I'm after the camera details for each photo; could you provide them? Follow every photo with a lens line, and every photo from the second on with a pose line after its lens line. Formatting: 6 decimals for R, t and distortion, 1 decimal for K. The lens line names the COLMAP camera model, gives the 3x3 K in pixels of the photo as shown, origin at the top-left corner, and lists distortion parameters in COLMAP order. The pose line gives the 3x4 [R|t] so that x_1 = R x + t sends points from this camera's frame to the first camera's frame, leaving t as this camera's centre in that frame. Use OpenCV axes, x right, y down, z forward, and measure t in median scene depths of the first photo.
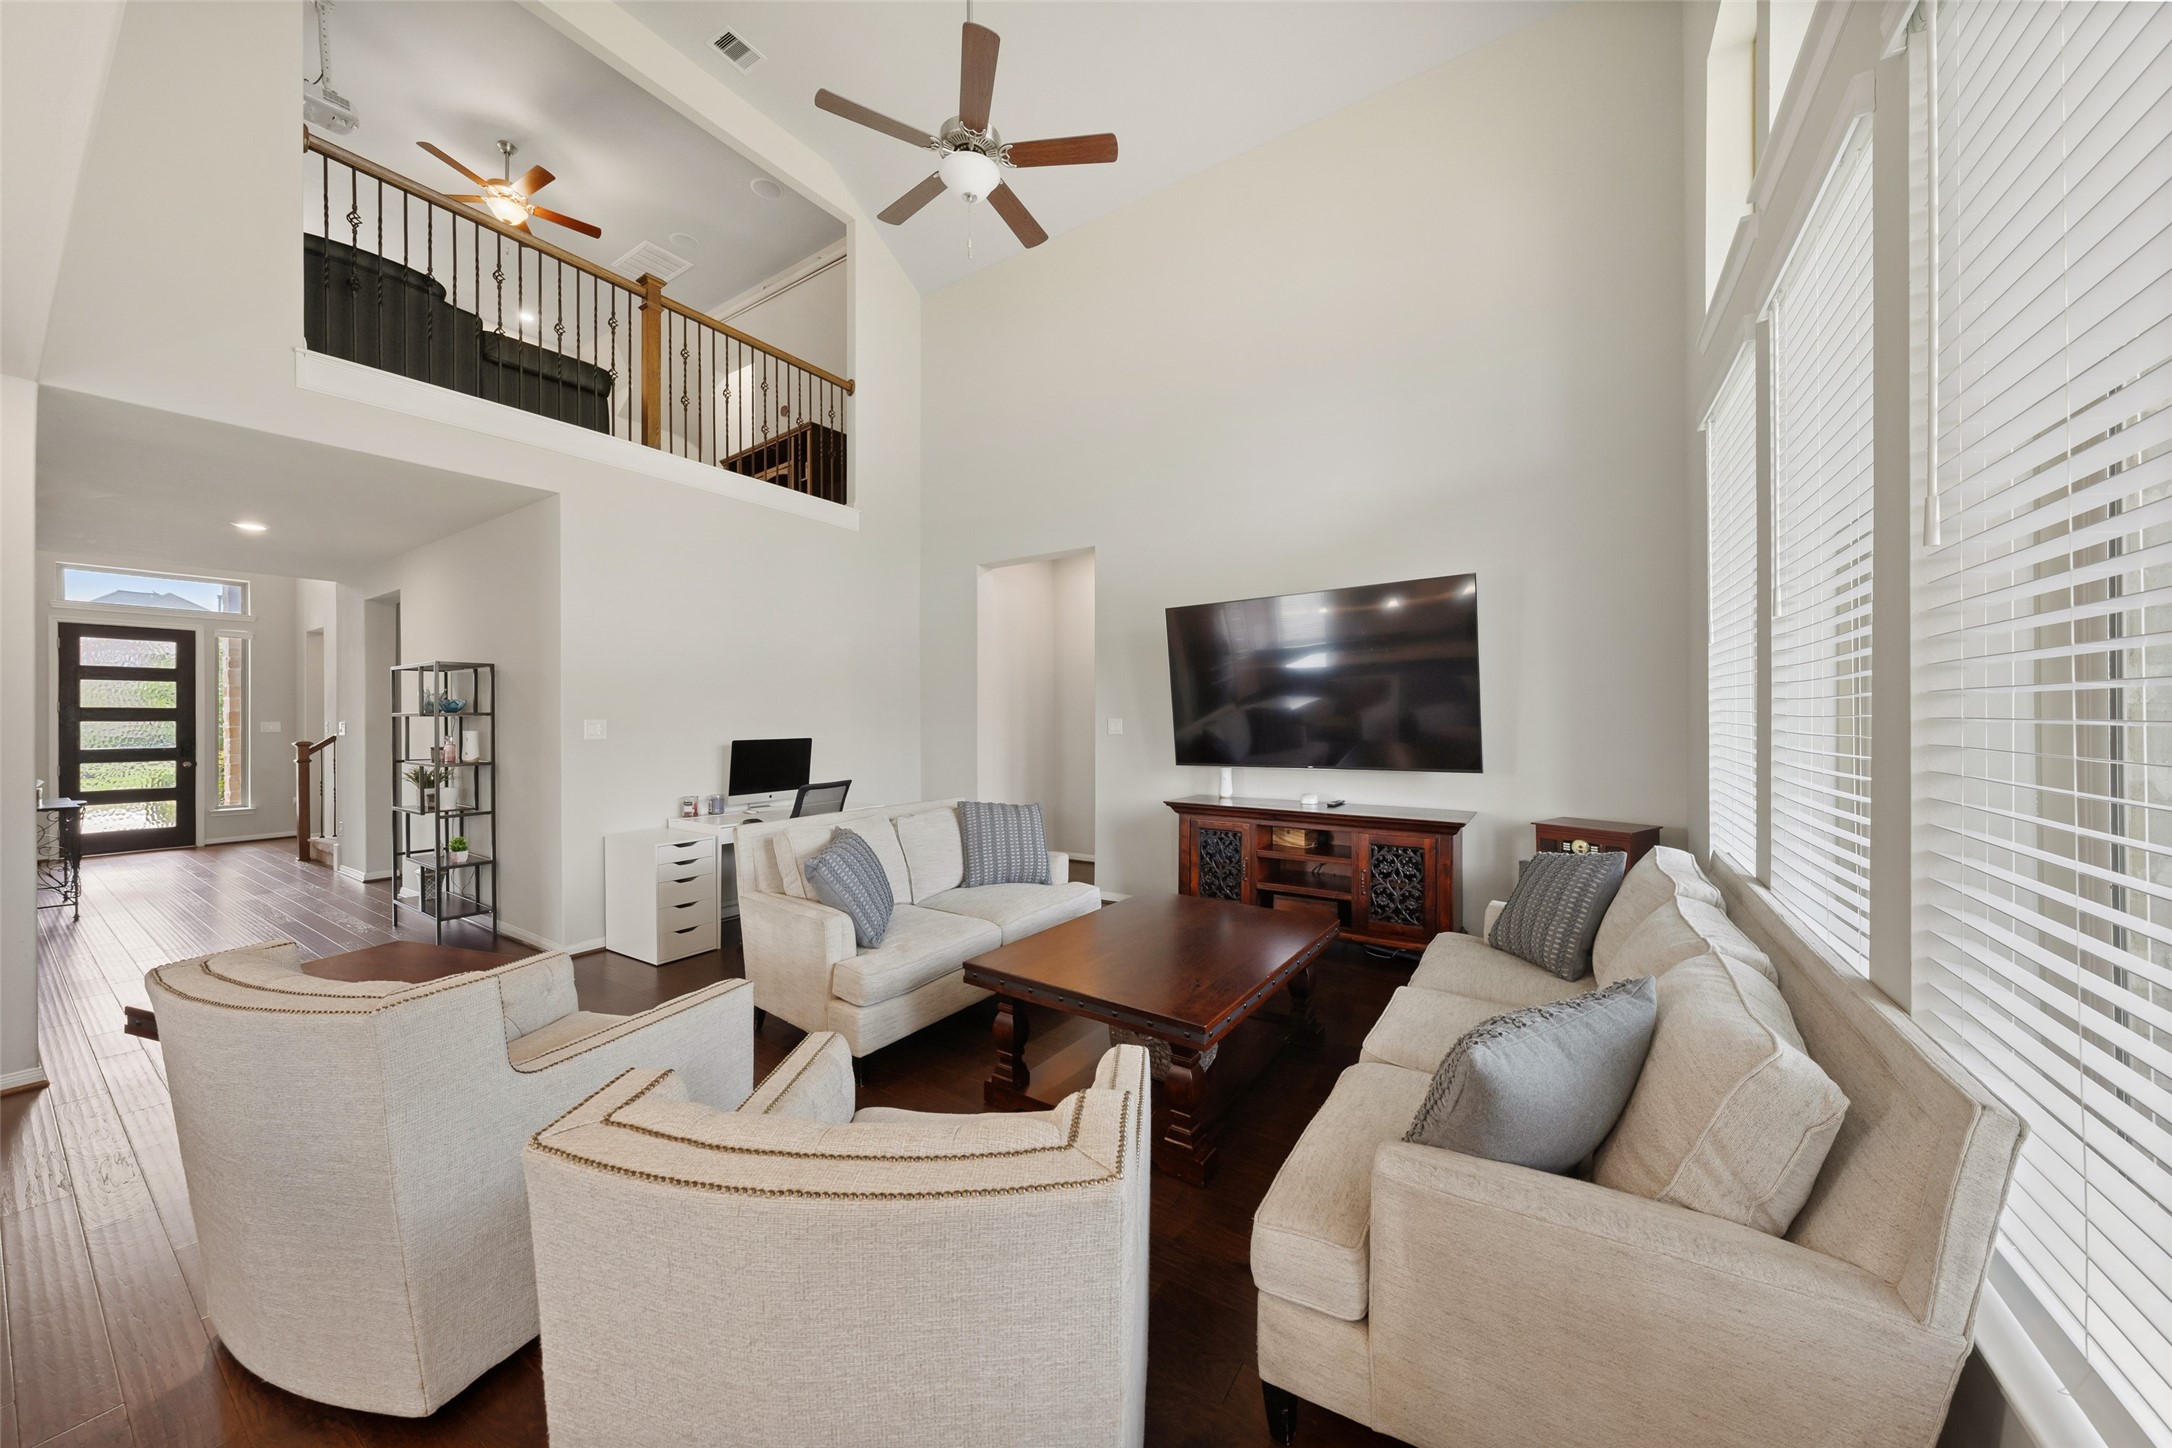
lens RADIAL K [[745.9, 0, 1071.0], [0, 745.9, 718.3], [0, 0, 1]] dist [0.007064, 0.000074]
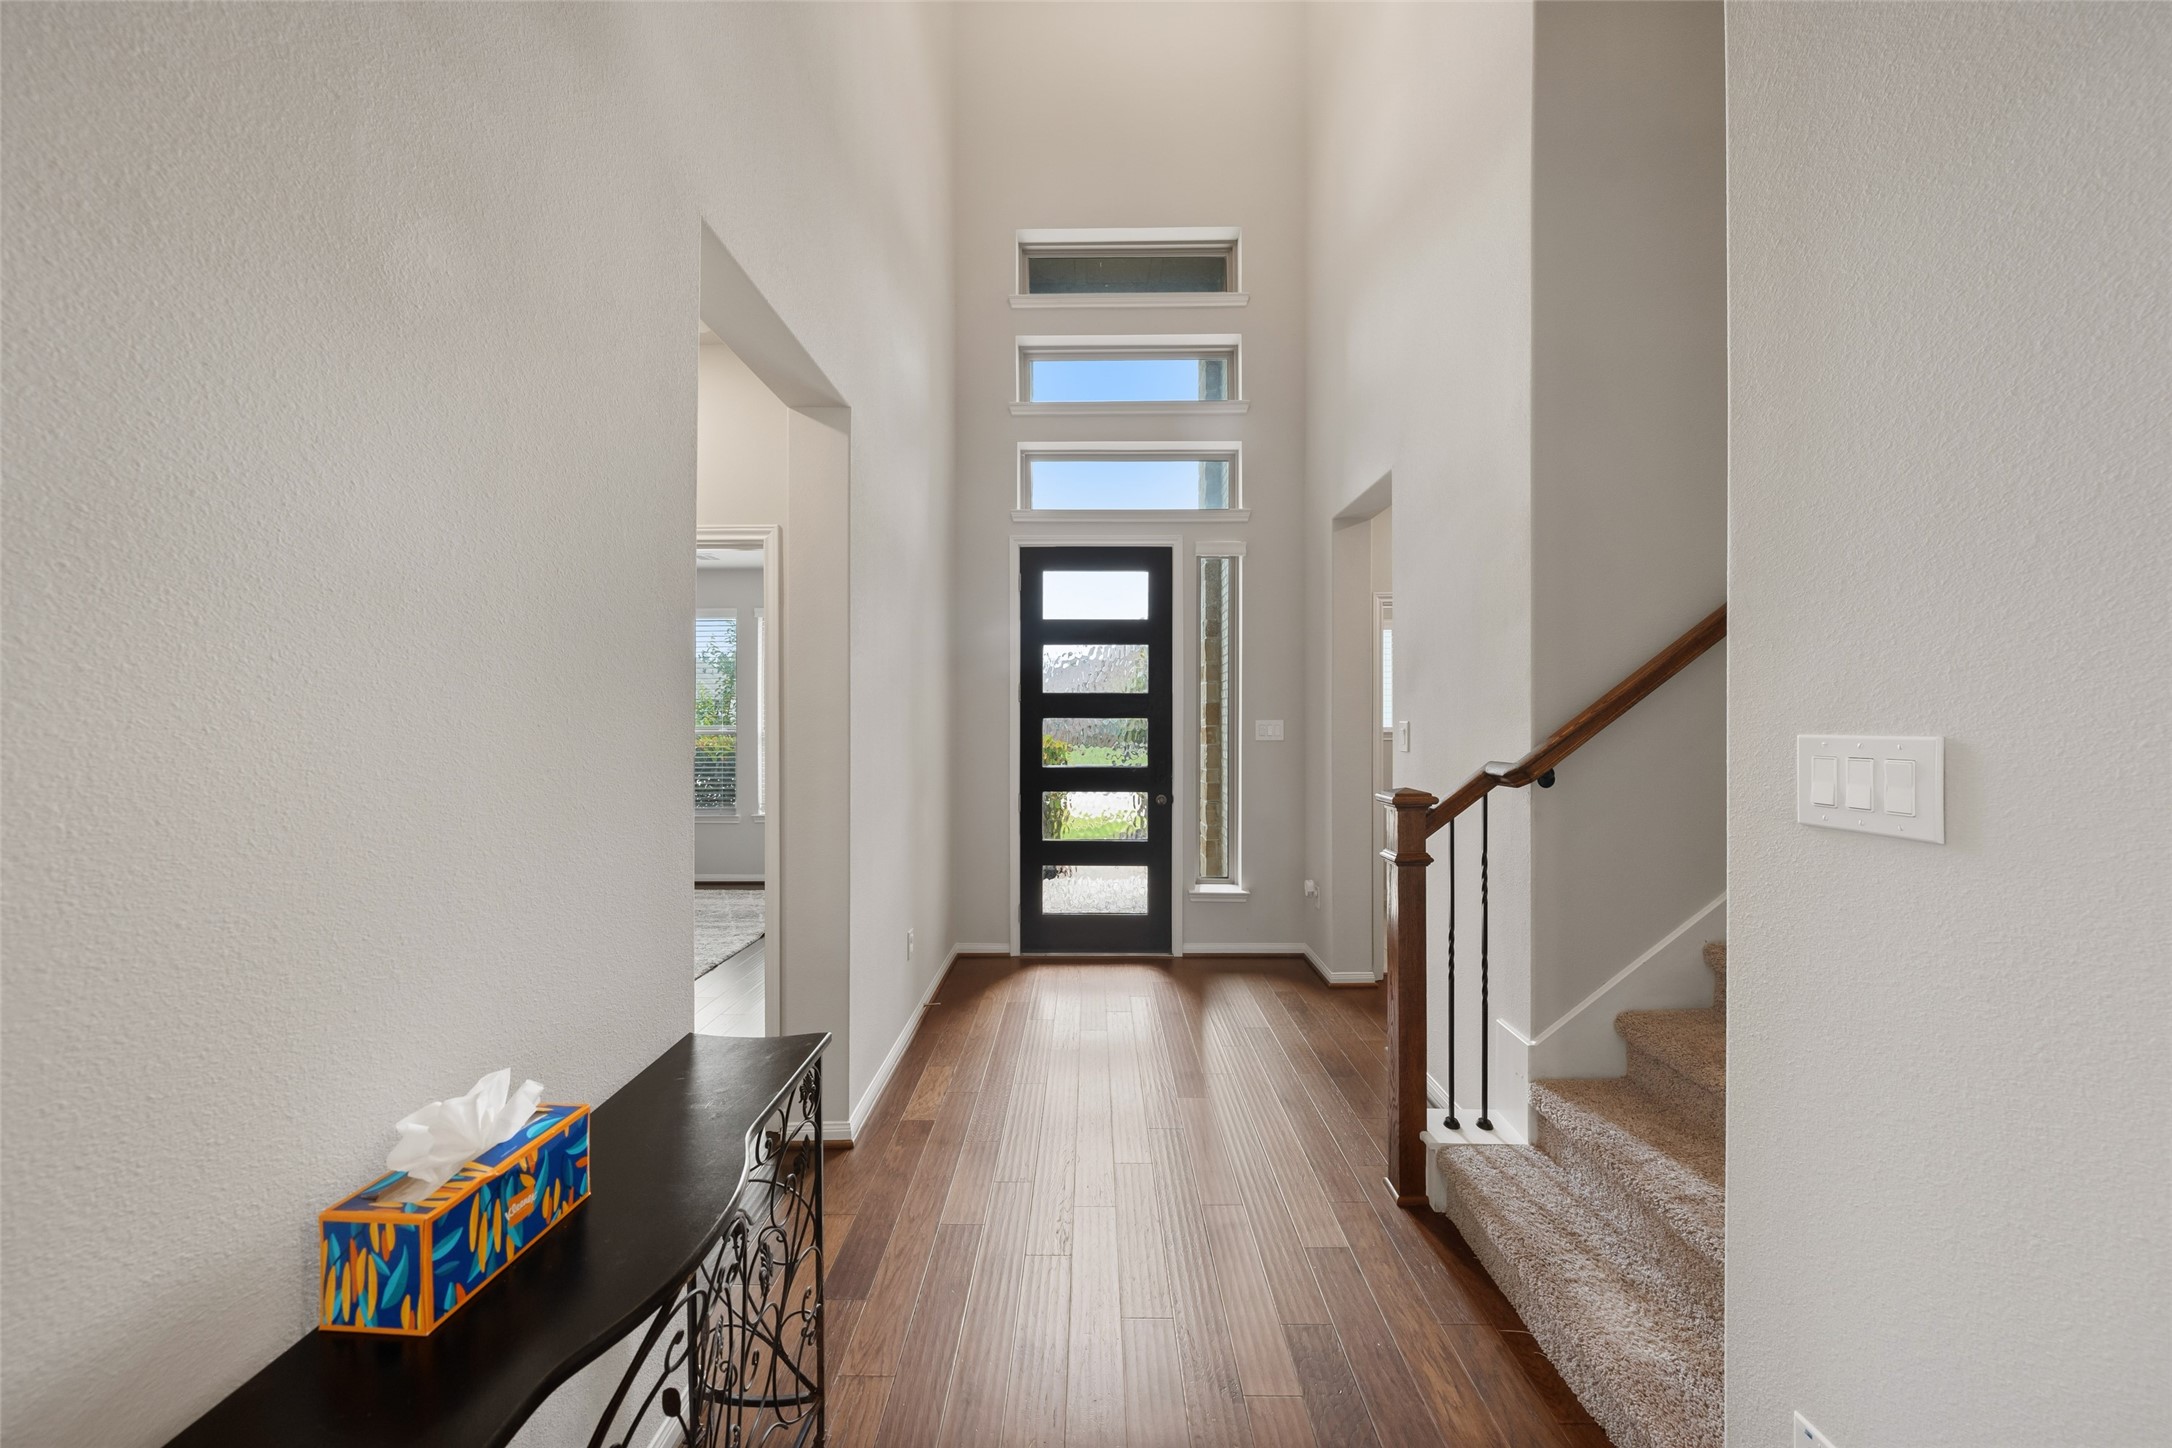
lens RADIAL K [[745.9, 0, 1086.9], [0, 745.9, 718.8], [0, 0, 1]] dist [0.007064, 0.000074]
pose [[0.555474, 0.003775, -0.831525, -0.794632], [-0.001678, 0.999993, 0.003419, 0.003036], [0.831532, -0.000503, 0.555476, 0.690376]]
